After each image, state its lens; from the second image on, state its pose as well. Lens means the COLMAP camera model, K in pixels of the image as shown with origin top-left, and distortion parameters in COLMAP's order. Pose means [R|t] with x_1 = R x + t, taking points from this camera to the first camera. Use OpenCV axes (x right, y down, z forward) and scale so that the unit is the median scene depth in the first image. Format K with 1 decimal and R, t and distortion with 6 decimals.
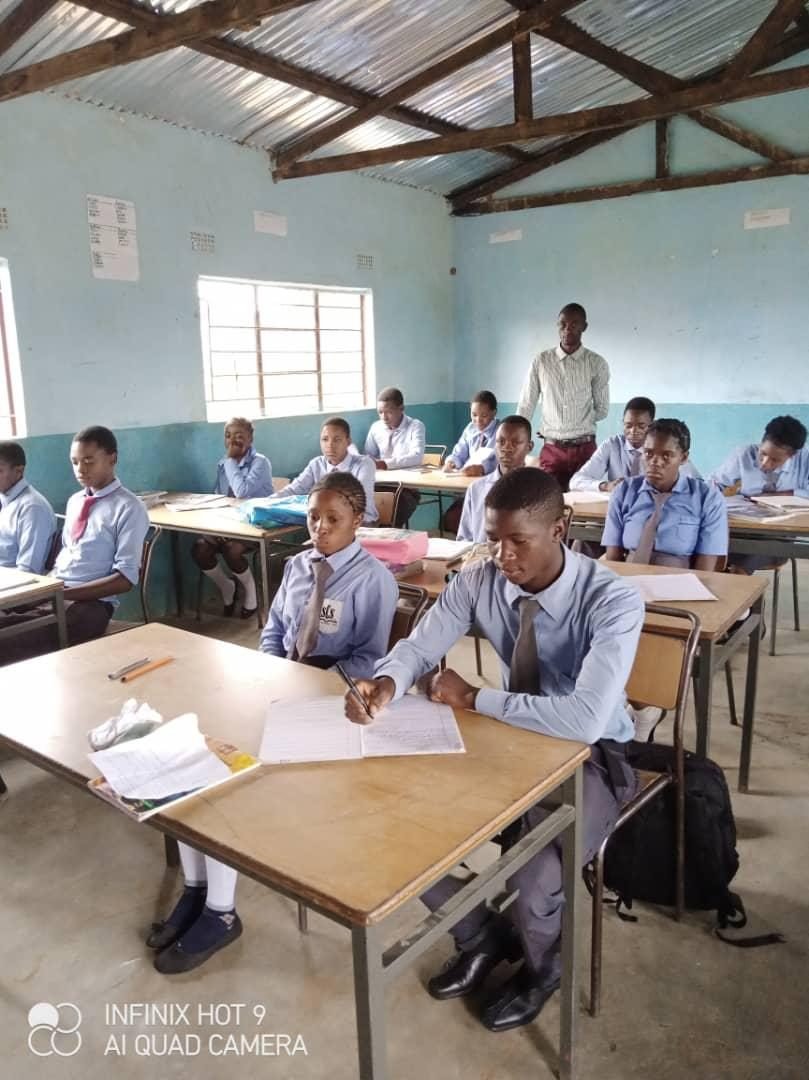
lens RADIAL K [[806.1, 0, 404.5], [0, 806.1, 540.0], [0, 0, 1]] dist [-0.009636, -0.006711]
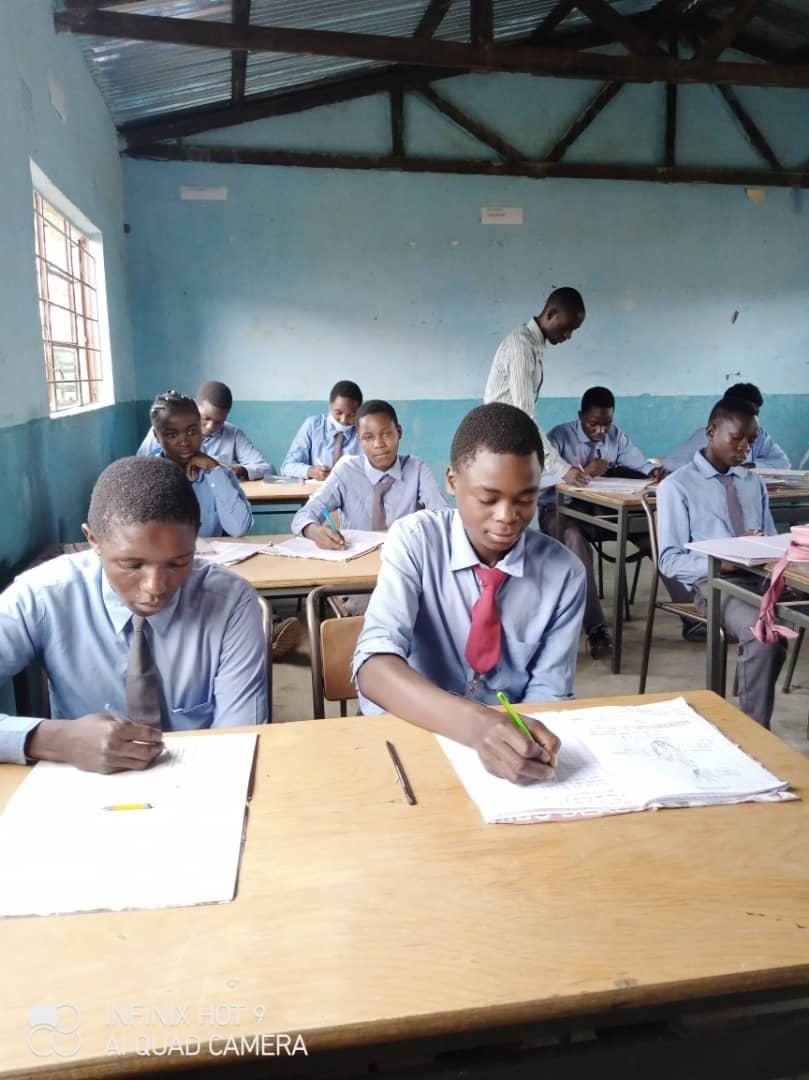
lens RADIAL K [[915.0, 0, 404.5], [0, 915.0, 540.0], [0, 0, 1]] dist [-0.006766, -0.003637]
pose [[0.731933, -0.102622, 0.673605, -0.429776], [0.121616, 0.992395, 0.019041, -0.033321], [-0.670436, 0.067984, 0.738846, 0.252890]]
